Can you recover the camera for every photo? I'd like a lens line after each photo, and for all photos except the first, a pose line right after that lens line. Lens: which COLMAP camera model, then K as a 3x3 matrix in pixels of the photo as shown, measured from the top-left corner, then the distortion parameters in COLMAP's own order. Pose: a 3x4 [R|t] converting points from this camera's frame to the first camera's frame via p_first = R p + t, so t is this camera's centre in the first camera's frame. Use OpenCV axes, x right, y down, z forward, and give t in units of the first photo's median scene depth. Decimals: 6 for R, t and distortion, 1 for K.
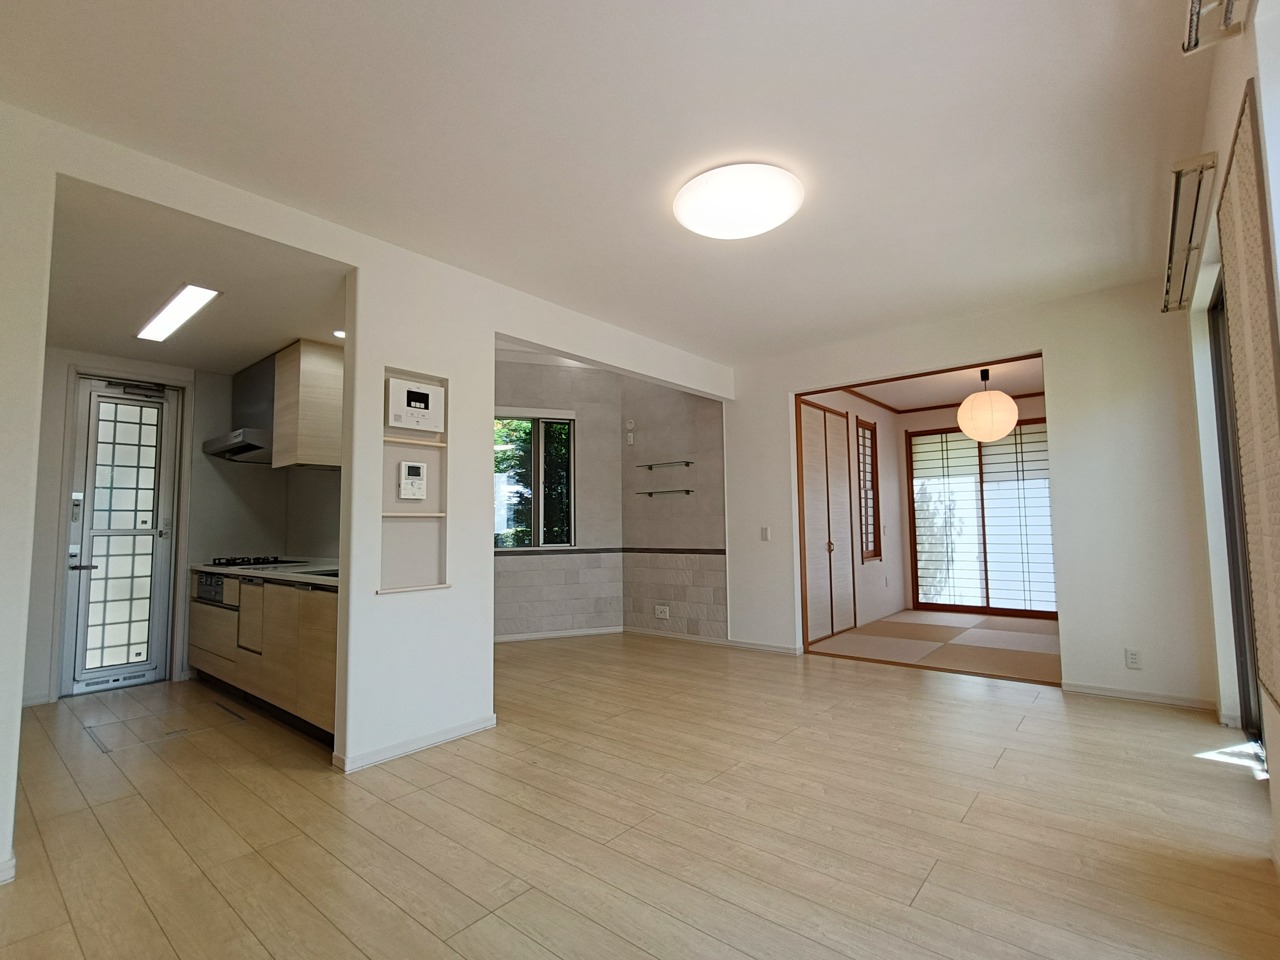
lens RADIAL K [[590.1, 0, 642.2], [0, 590.1, 485.9], [0, 0, 1]] dist [0.000715, 0.000261]
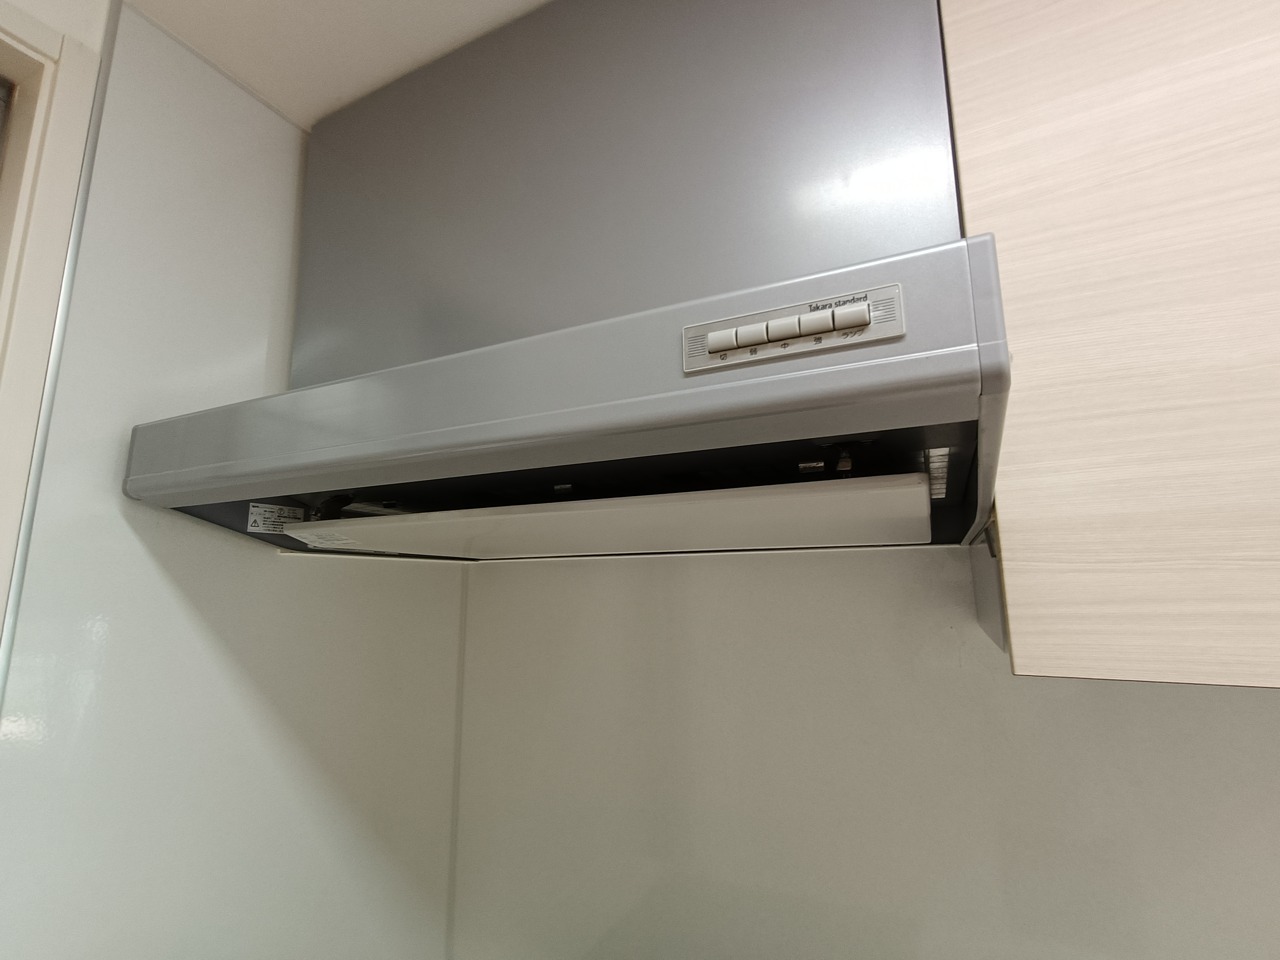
lens RADIAL K [[590.1, 0, 642.2], [0, 590.1, 485.9], [0, 0, 1]] dist [0.000715, 0.000261]
pose [[0.970675, 0.046854, 0.235786, -0.550095], [-0.023230, 0.994514, -0.101990, -0.040077], [-0.239271, 0.093521, 0.966438, 0.693994]]
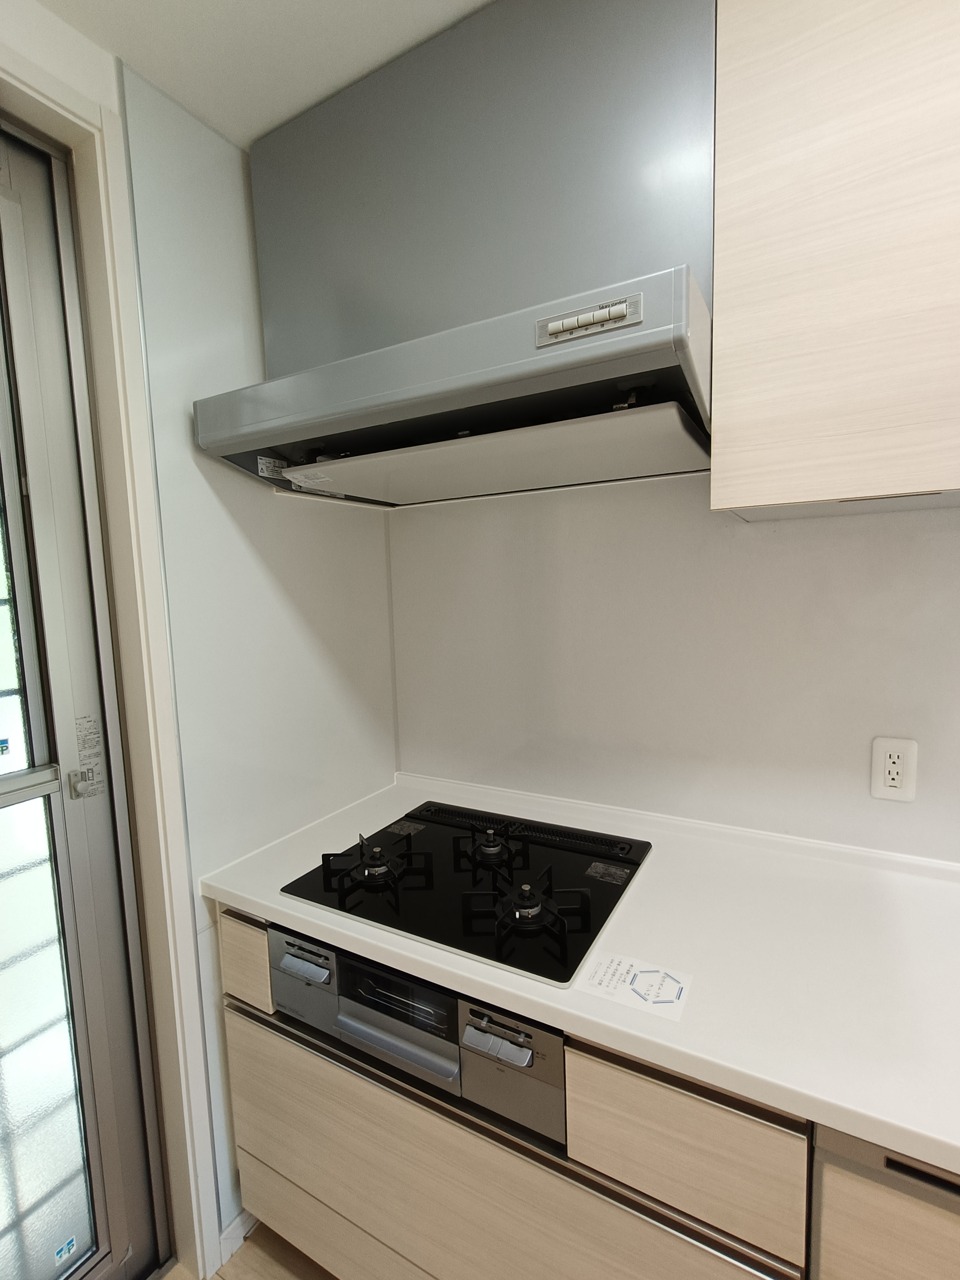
lens RADIAL K [[591.7, 0, 475.0], [0, 591.7, 647.6], [0, 0, 1]] dist [-0.001249, 0.001744]
pose [[0.985757, -0.034158, 0.164671, -0.569329], [0.004675, 0.984344, 0.176198, -0.015117], [-0.168111, -0.172919, 0.970483, 0.612598]]
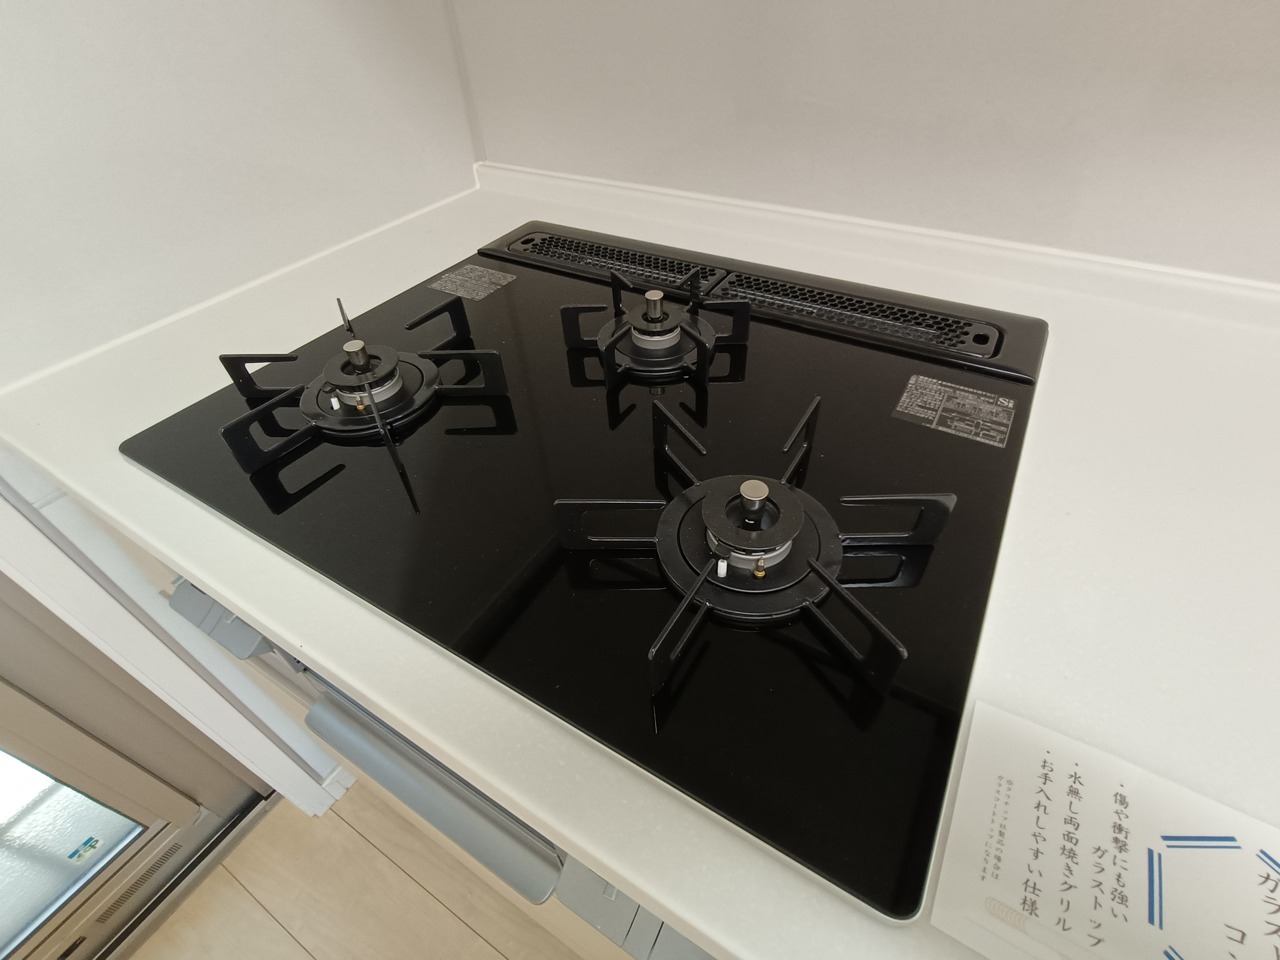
lens RADIAL K [[591.7, 0, 646.2], [0, 591.7, 484.5], [0, 0, 1]] dist [-0.001249, 0.001744]
pose [[0.988045, -0.121574, 0.094798, -0.540495], [0.012101, 0.674174, 0.738473, 0.050378], [-0.153690, -0.728498, 0.667585, 0.744937]]
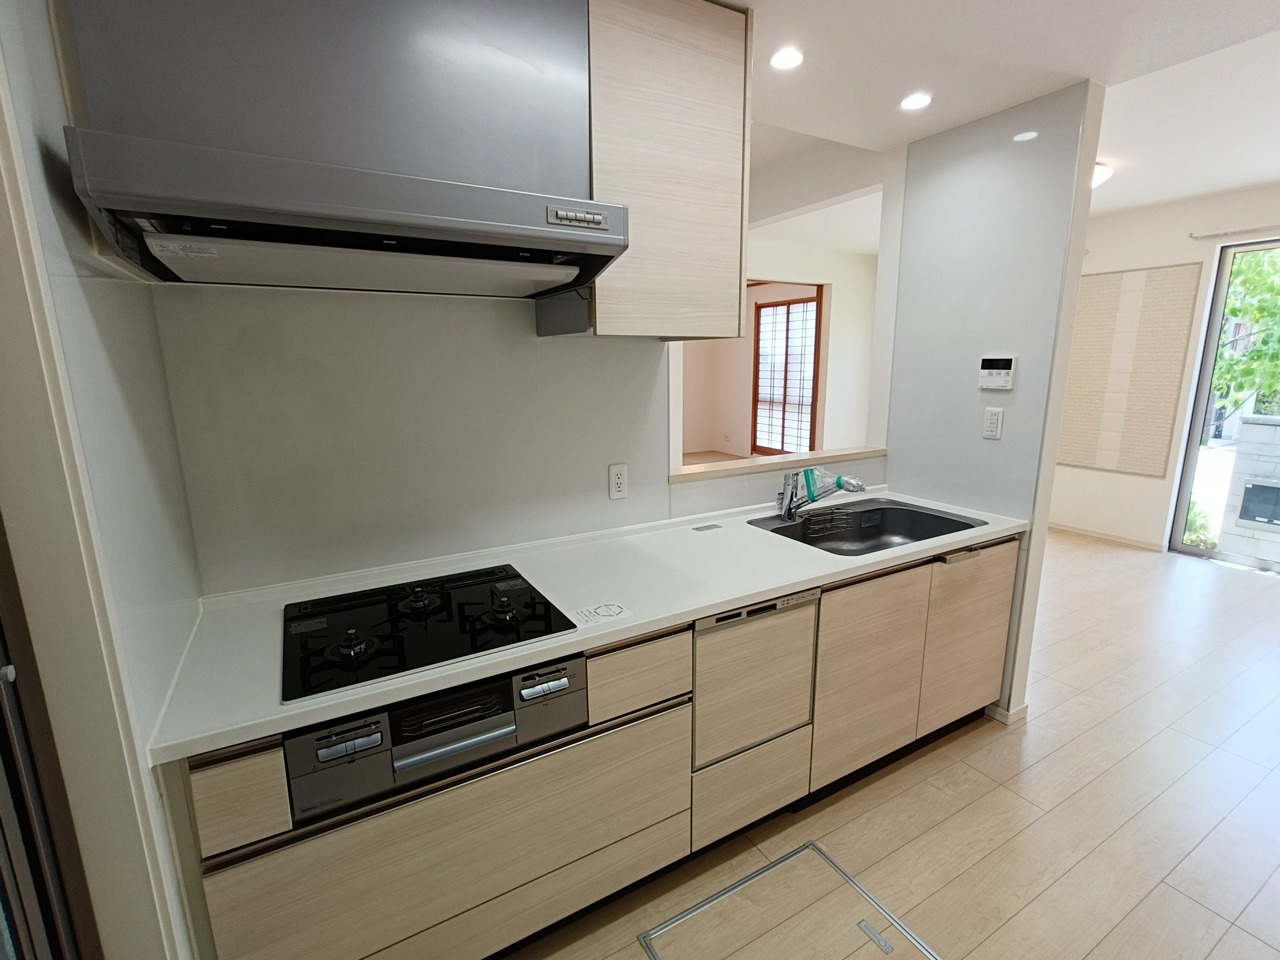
lens RADIAL K [[591.7, 0, 646.2], [0, 591.7, 484.5], [0, 0, 1]] dist [-0.001249, 0.001744]
pose [[0.344480, -0.180489, 0.921280, -0.737830], [-0.064168, 0.974523, 0.214914, -0.016100], [-0.936598, -0.133150, 0.324122, 0.643764]]
